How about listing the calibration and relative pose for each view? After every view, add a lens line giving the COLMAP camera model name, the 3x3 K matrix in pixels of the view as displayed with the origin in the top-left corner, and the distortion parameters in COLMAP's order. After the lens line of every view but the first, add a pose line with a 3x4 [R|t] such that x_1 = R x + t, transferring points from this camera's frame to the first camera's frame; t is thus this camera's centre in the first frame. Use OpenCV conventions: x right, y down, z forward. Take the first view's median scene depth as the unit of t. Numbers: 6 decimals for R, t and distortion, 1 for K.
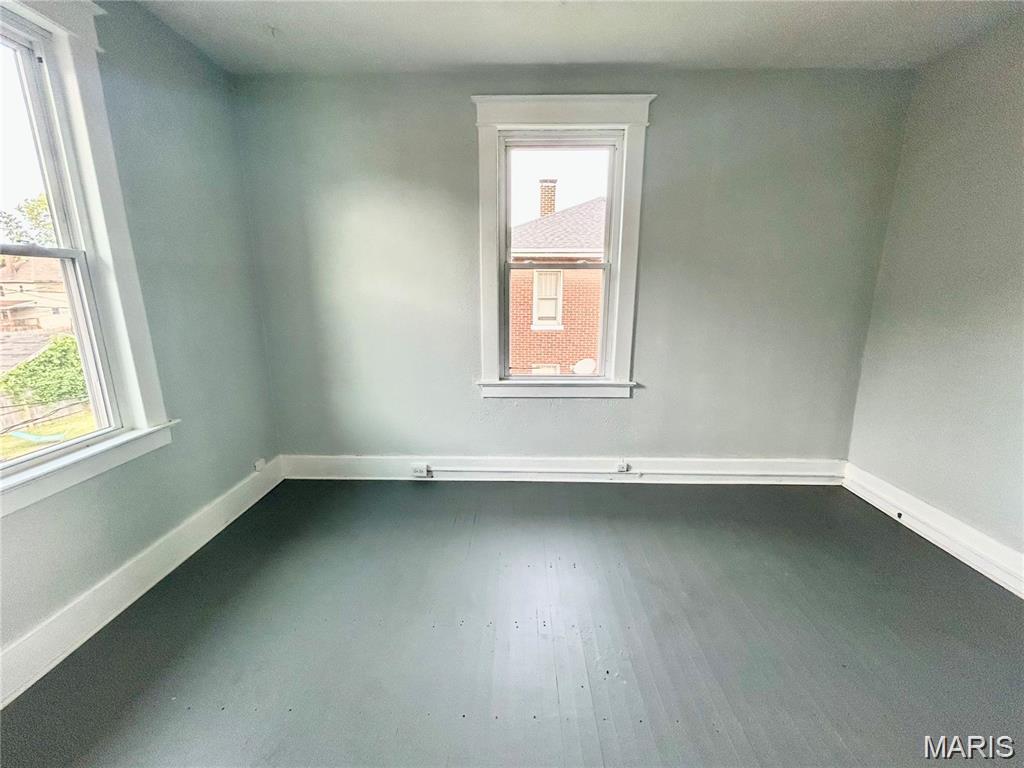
lens RADIAL K [[415.0, 0, 511.7], [0, 415.0, 382.7], [0, 0, 1]] dist [0.000292, 0.000203]
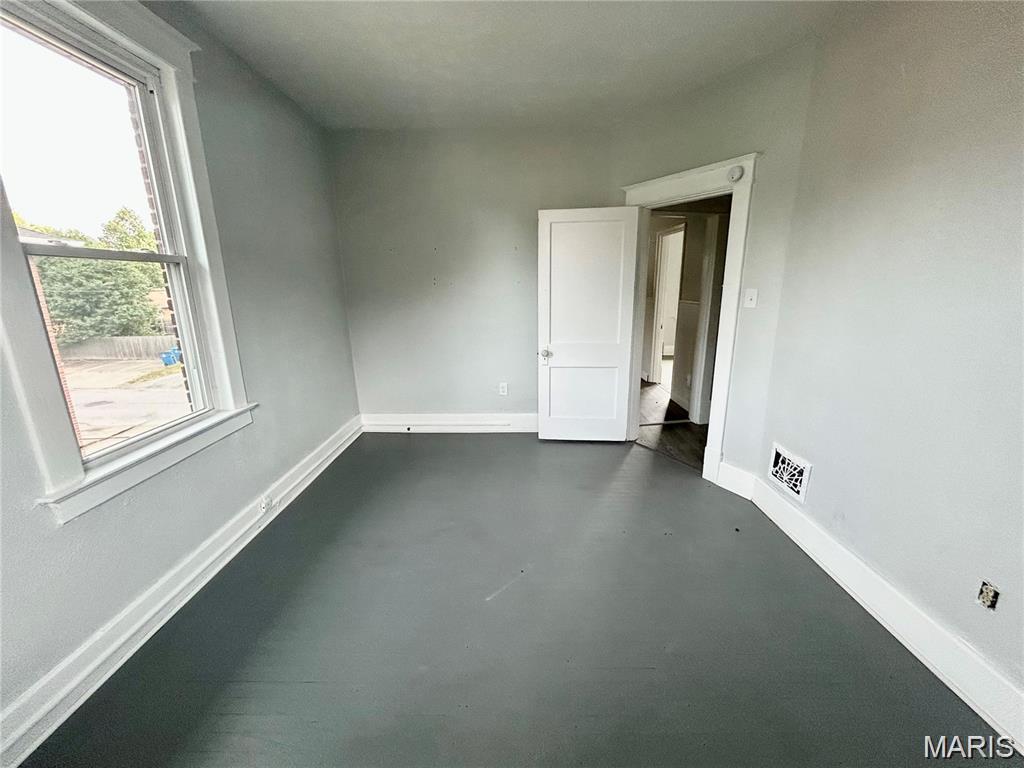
lens RADIAL K [[415.0, 0, 511.7], [0, 415.0, 382.7], [0, 0, 1]] dist [0.000292, 0.000203]
pose [[-0.018265, -0.233731, 0.972130, -0.510869], [0.229775, 0.945287, 0.231595, -0.112186], [-0.973072, 0.227601, 0.036440, 0.440540]]
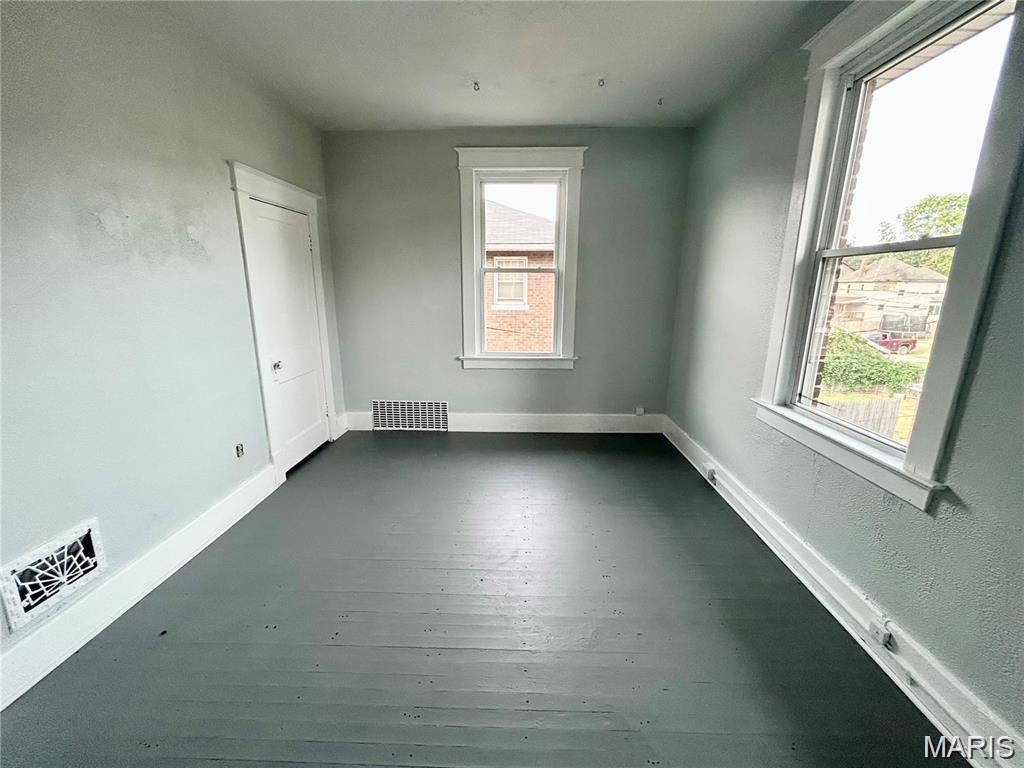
lens RADIAL K [[415.0, 0, 511.7], [0, 415.0, 382.7], [0, 0, 1]] dist [0.000292, 0.000203]
pose [[0.001622, 0.229351, -0.973342, 0.720255], [-0.227117, 0.947992, 0.222999, -0.106416], [0.973866, 0.220701, 0.053628, 0.462560]]
